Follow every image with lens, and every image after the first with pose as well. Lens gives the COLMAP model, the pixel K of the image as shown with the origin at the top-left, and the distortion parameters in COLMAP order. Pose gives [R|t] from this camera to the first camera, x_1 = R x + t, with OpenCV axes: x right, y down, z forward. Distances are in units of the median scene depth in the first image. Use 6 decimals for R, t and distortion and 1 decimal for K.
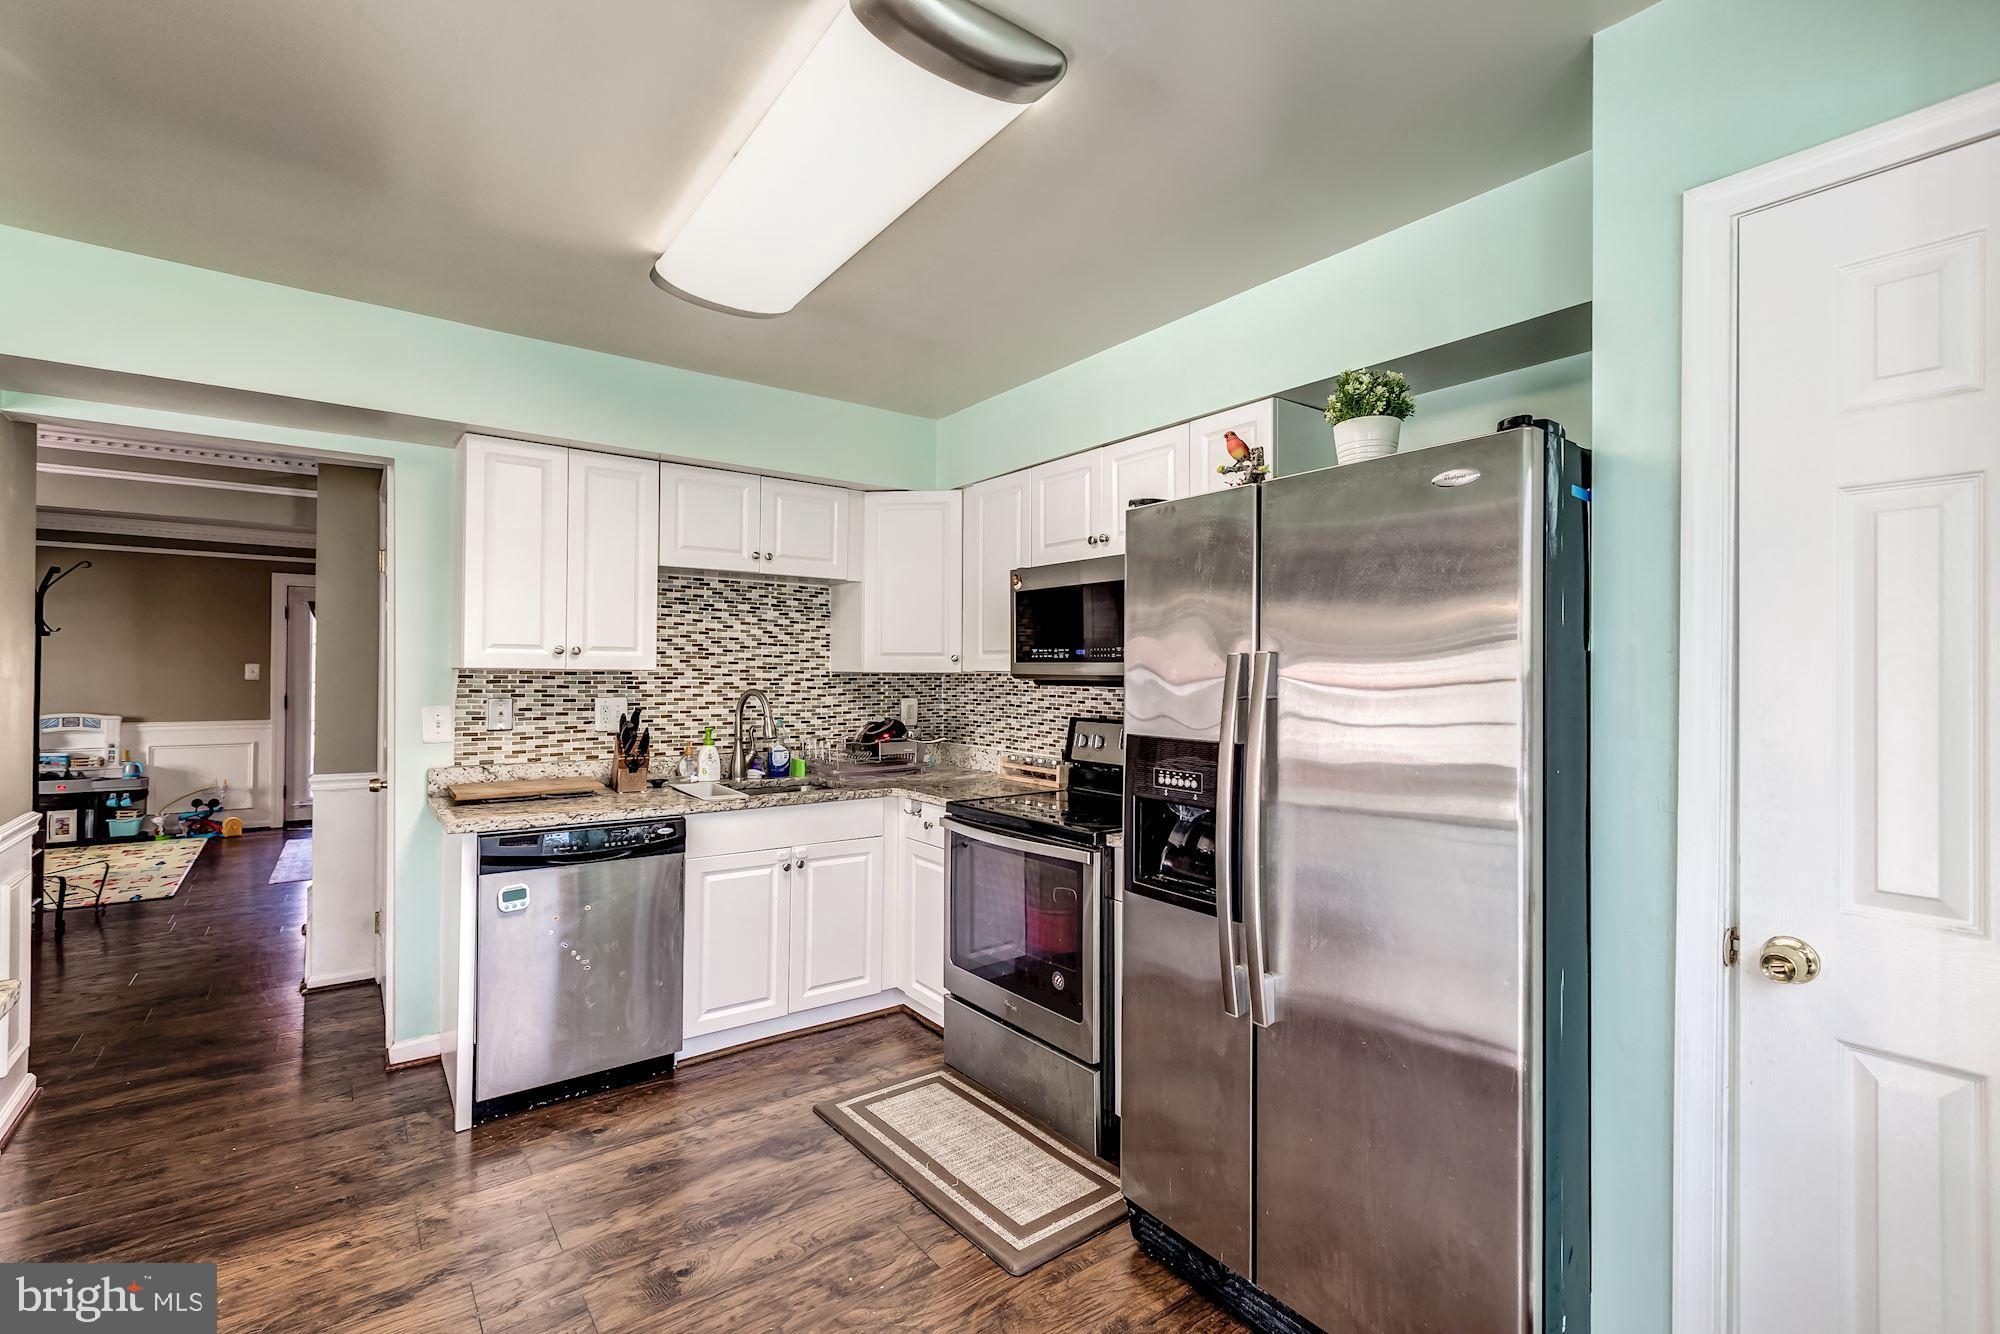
lens RADIAL K [[889.9, 0, 1000.6], [0, 889.9, 664.9], [0, 0, 1]] dist [0.003145, -0.000686]
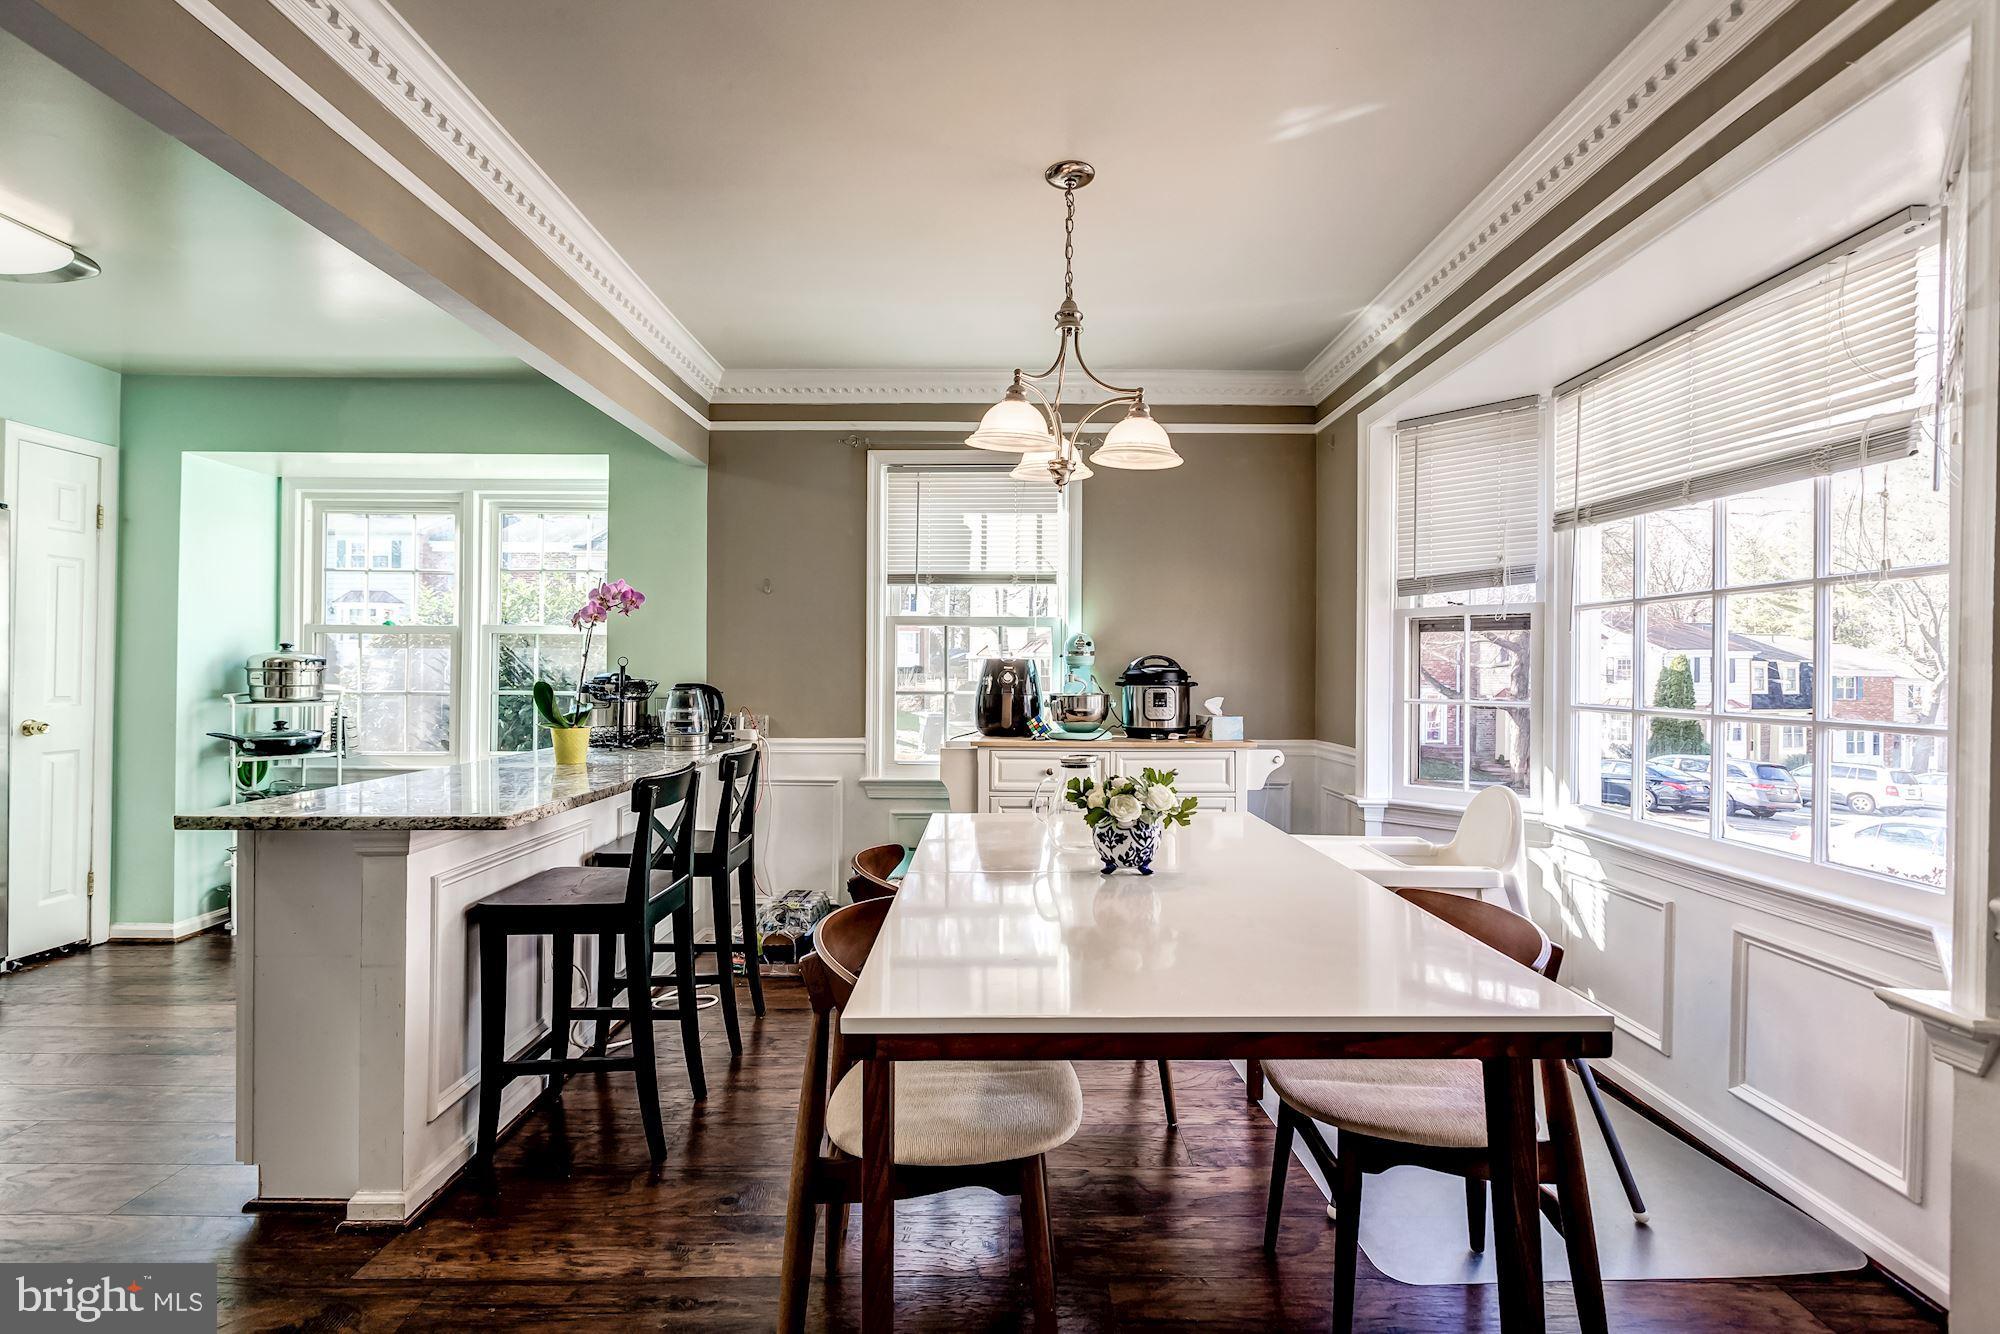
lens RADIAL K [[889.9, 0, 1000.6], [0, 889.9, 664.9], [0, 0, 1]] dist [0.003145, -0.000686]
pose [[-0.795647, -0.011369, 0.605653, -1.262079], [-0.018684, 0.999809, -0.005777, 0.044019], [-0.605472, -0.015912, -0.795708, 0.566405]]
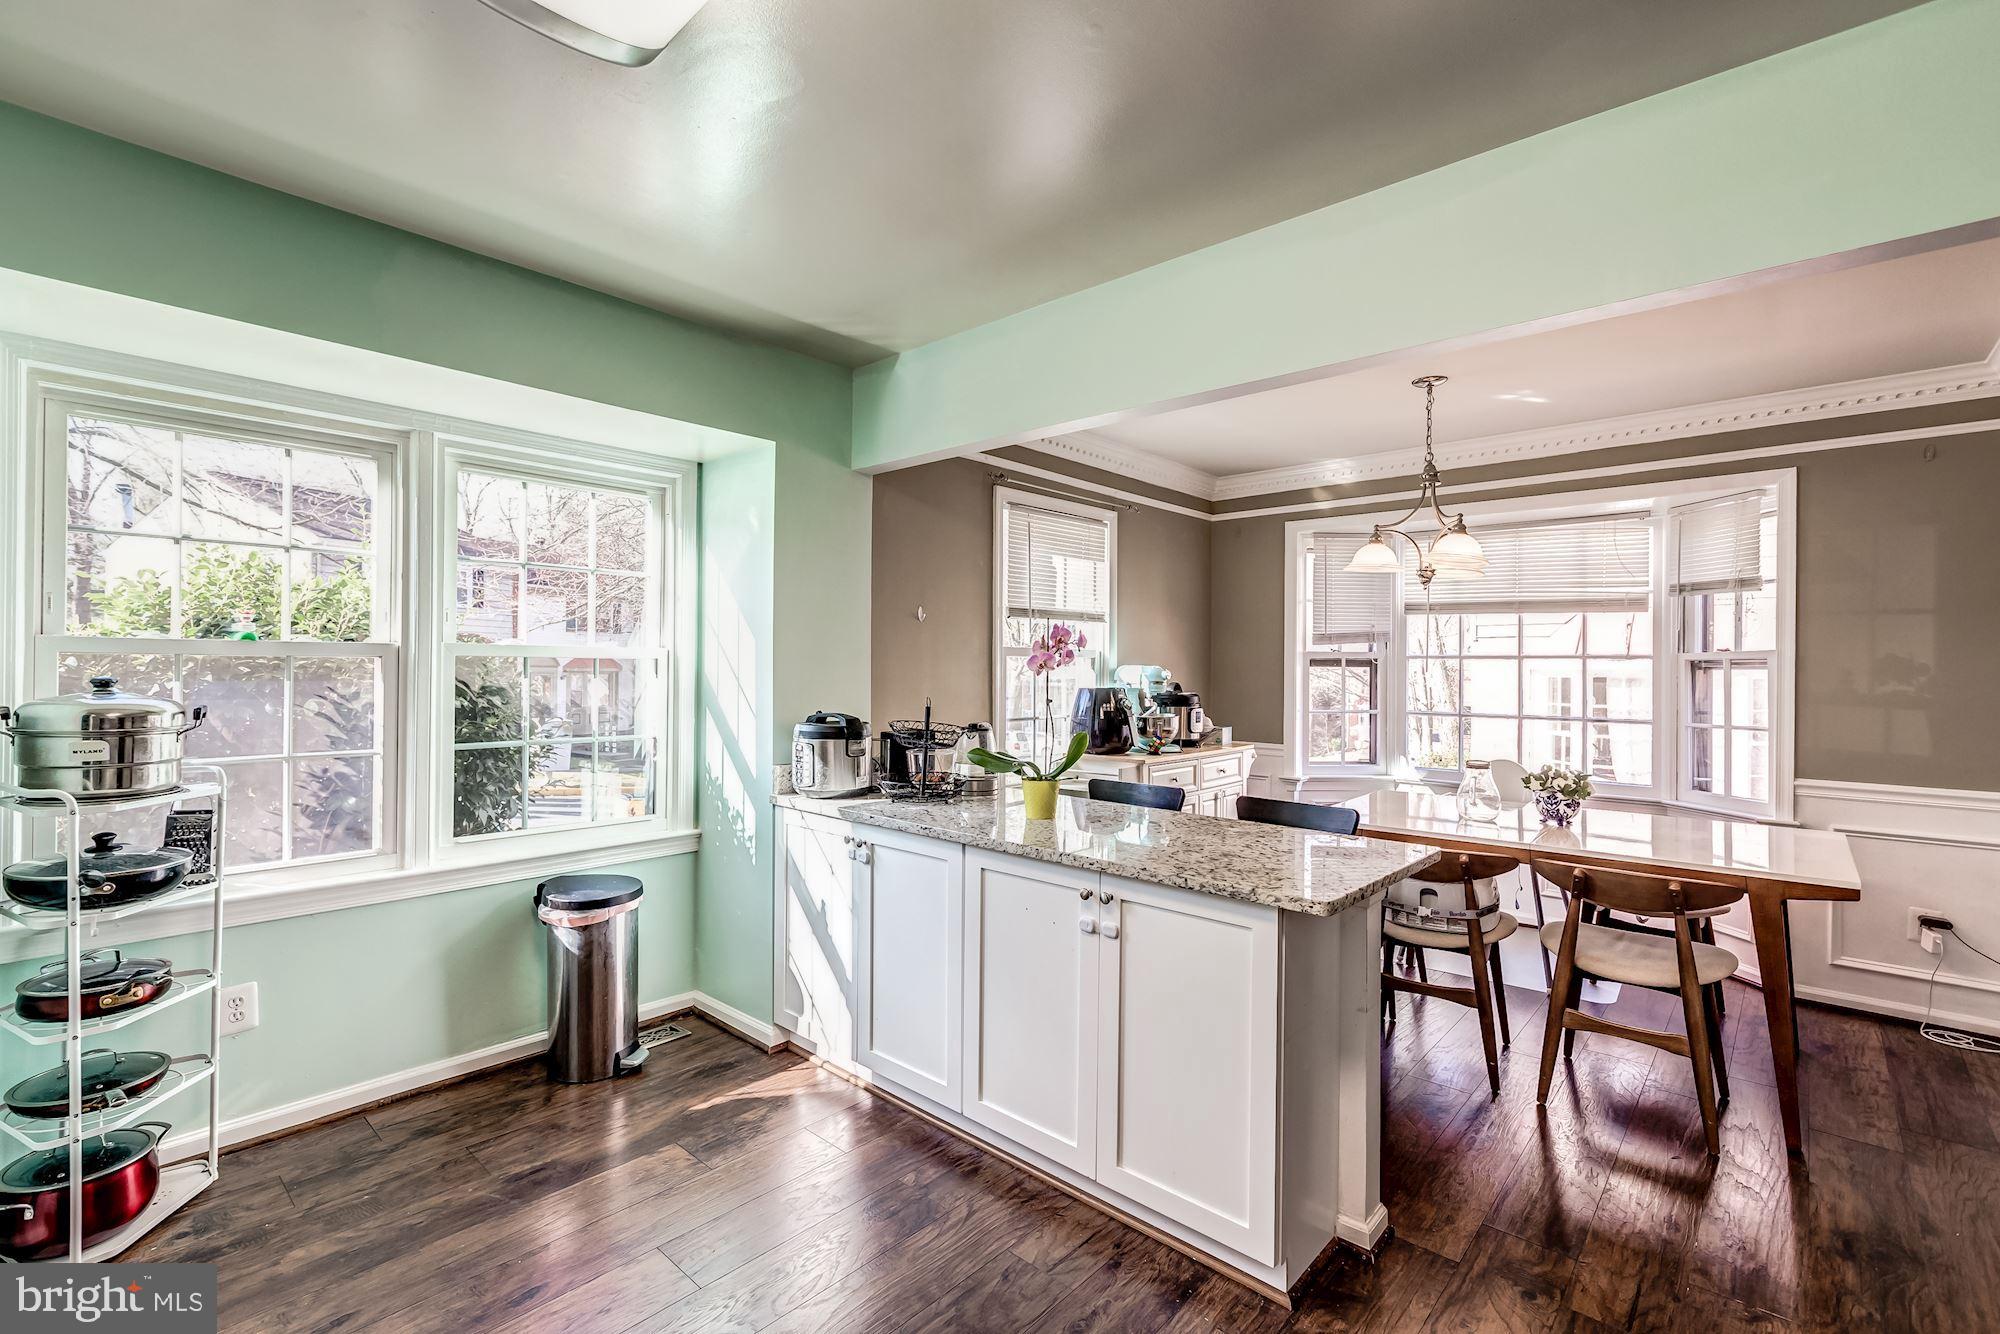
lens RADIAL K [[886.6, 0, 1000.0], [0, 886.6, 667.0], [0, 0, 1]] dist [0.002693, -0.000123]
pose [[-0.981826, -0.015540, -0.189145, -0.164499], [-0.014259, 0.999865, -0.008130, 0.012001], [0.189245, -0.005285, -0.981916, 0.927728]]
